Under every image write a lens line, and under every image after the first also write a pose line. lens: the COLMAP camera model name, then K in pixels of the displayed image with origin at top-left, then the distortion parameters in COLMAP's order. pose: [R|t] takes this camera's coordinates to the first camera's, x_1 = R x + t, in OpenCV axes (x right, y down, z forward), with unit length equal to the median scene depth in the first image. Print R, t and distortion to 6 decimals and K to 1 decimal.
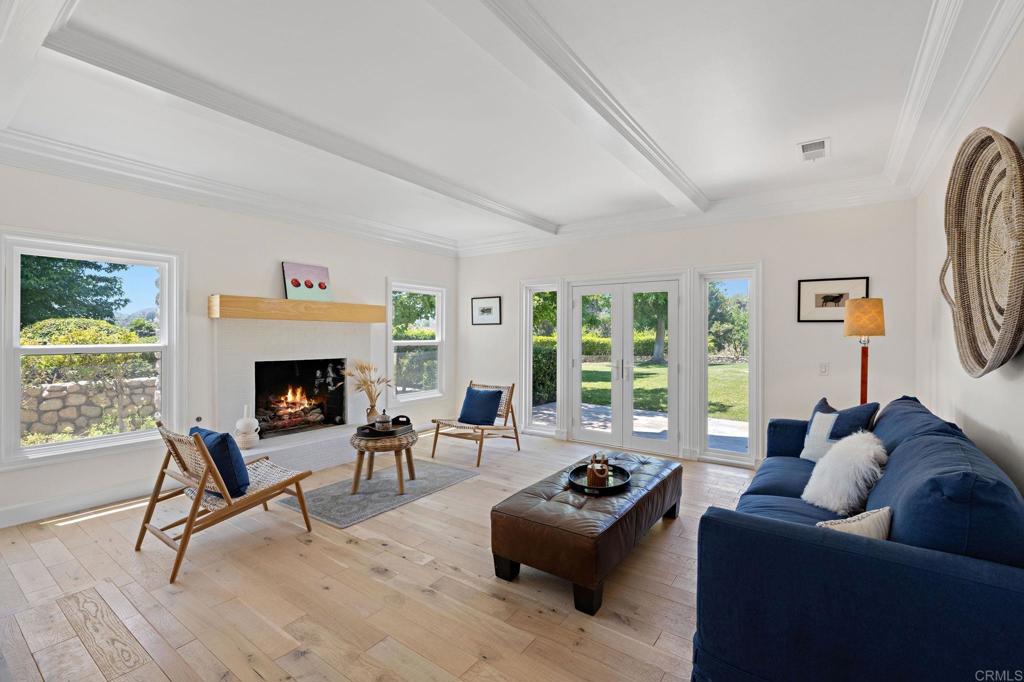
lens RADIAL K [[460.9, 0, 508.5], [0, 460.9, 338.2], [0, 0, 1]] dist [-0.001416, -0.000379]
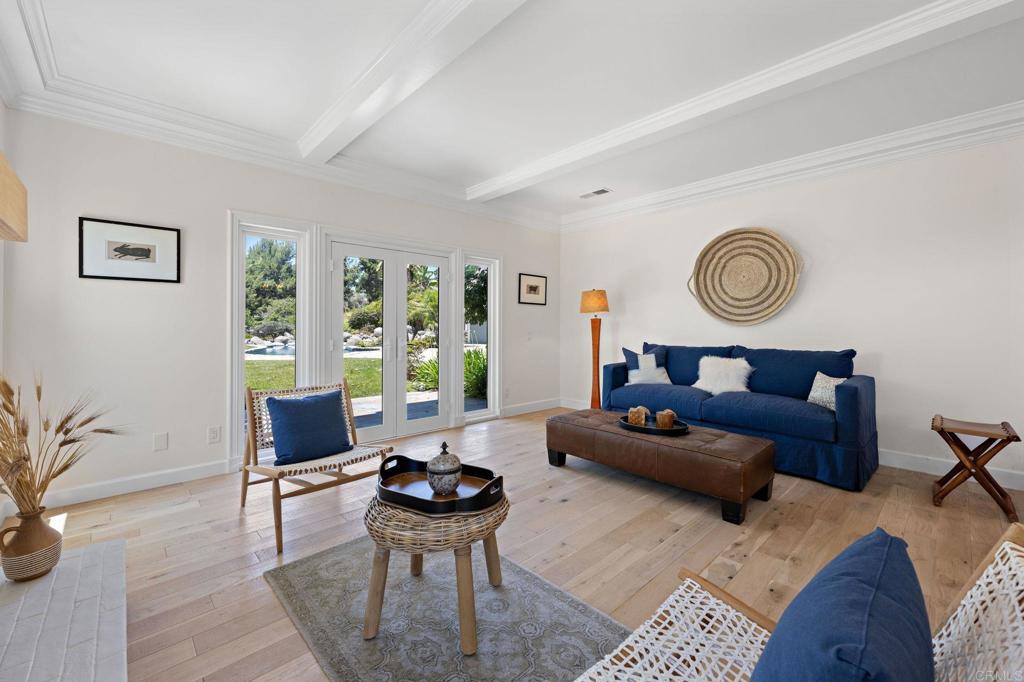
lens RADIAL K [[416.0, 0, 517.0], [0, 416.0, 333.4], [0, 0, 1]] dist [0.000669, 0.000124]
pose [[0.178023, -0.020774, 0.983807, -0.682980], [0.006597, 0.999780, 0.019918, 0.034680], [-0.984004, 0.002944, 0.178121, 0.865100]]
